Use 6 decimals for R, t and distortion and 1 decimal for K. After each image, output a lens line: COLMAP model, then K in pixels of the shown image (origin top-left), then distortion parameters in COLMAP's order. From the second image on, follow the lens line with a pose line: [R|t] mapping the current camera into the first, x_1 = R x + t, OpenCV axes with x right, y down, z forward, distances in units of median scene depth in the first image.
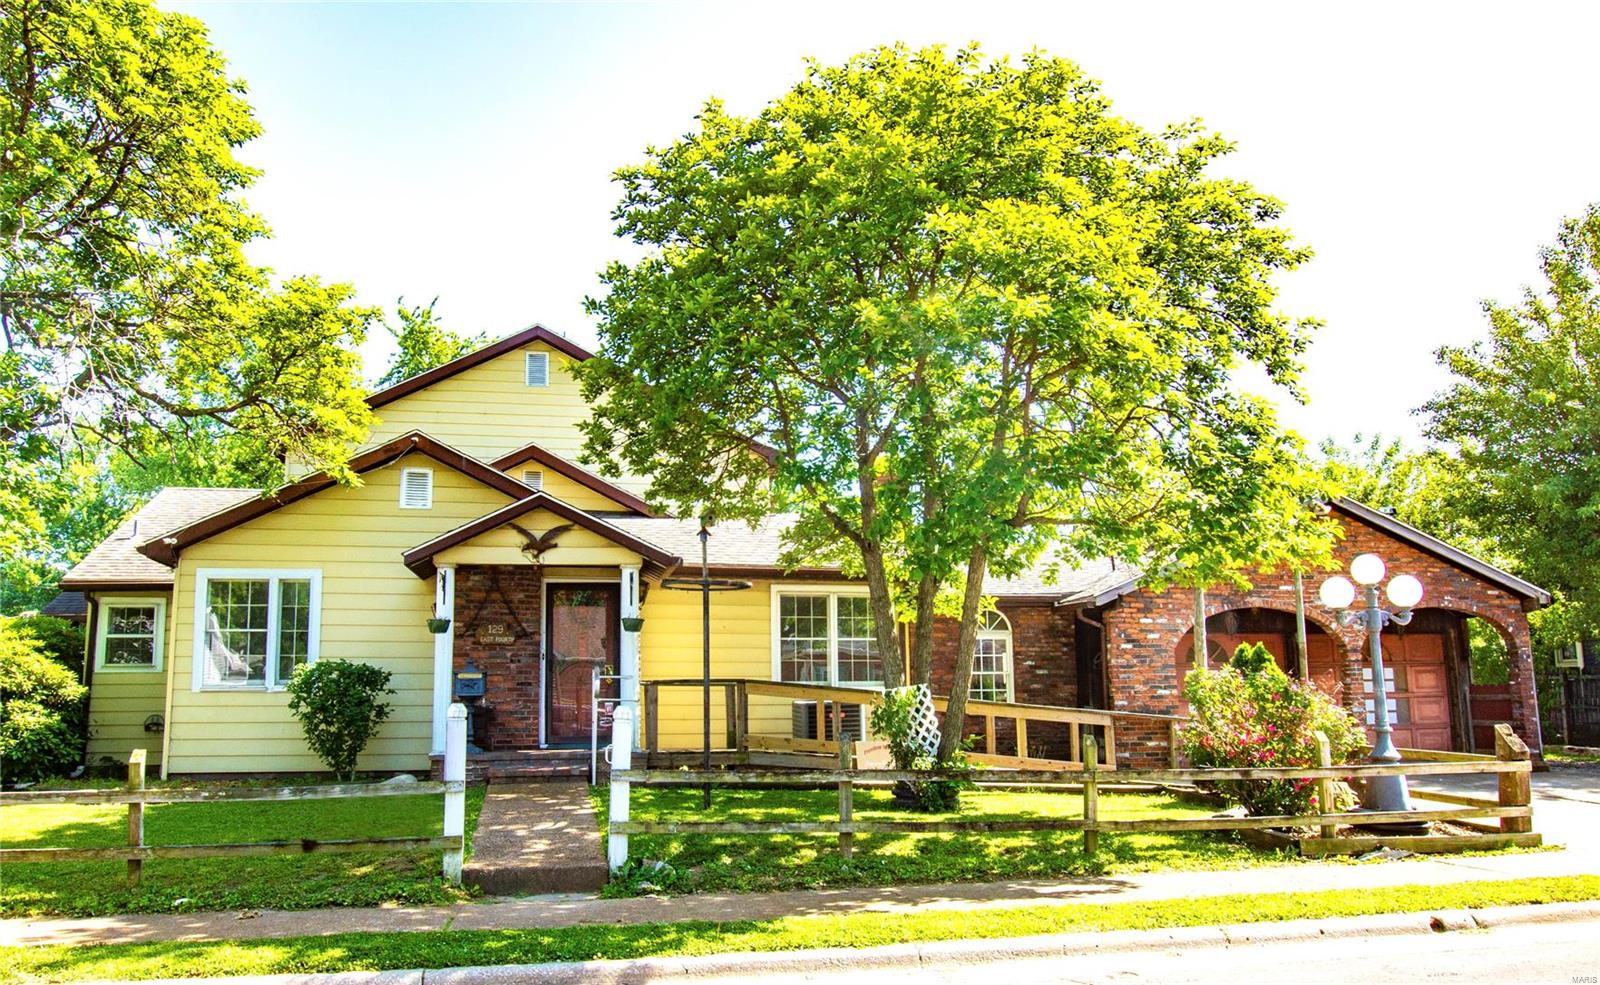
lens RADIAL K [[1205.5, 0, 799.1], [0, 1205.5, 511.3], [0, 0, 1]] dist [-0.038621, -0.003051]
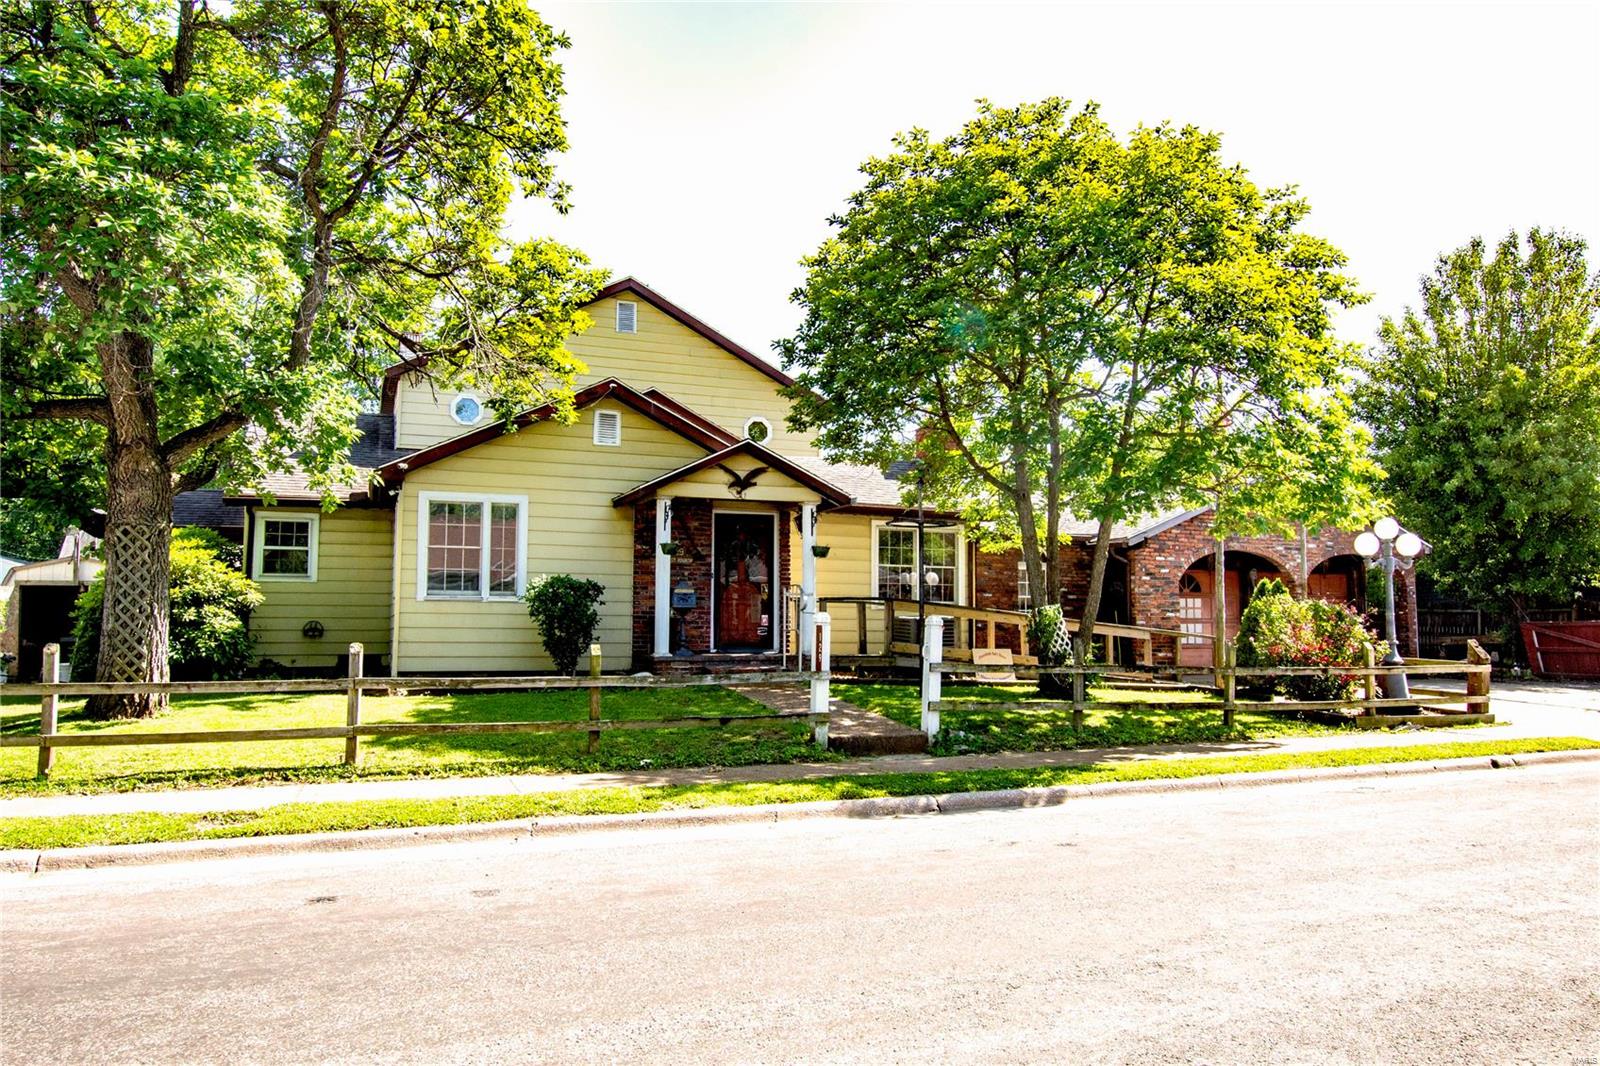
lens RADIAL K [[1191.5, 0, 800.0], [0, 1191.5, 533.0], [0, 0, 1]] dist [-0.046557, 0.007470]
pose [[0.977952, 0.031238, 0.206481, -0.401773], [-0.047779, 0.995992, 0.075614, -0.014913], [-0.203292, -0.083812, 0.975524, -0.170383]]
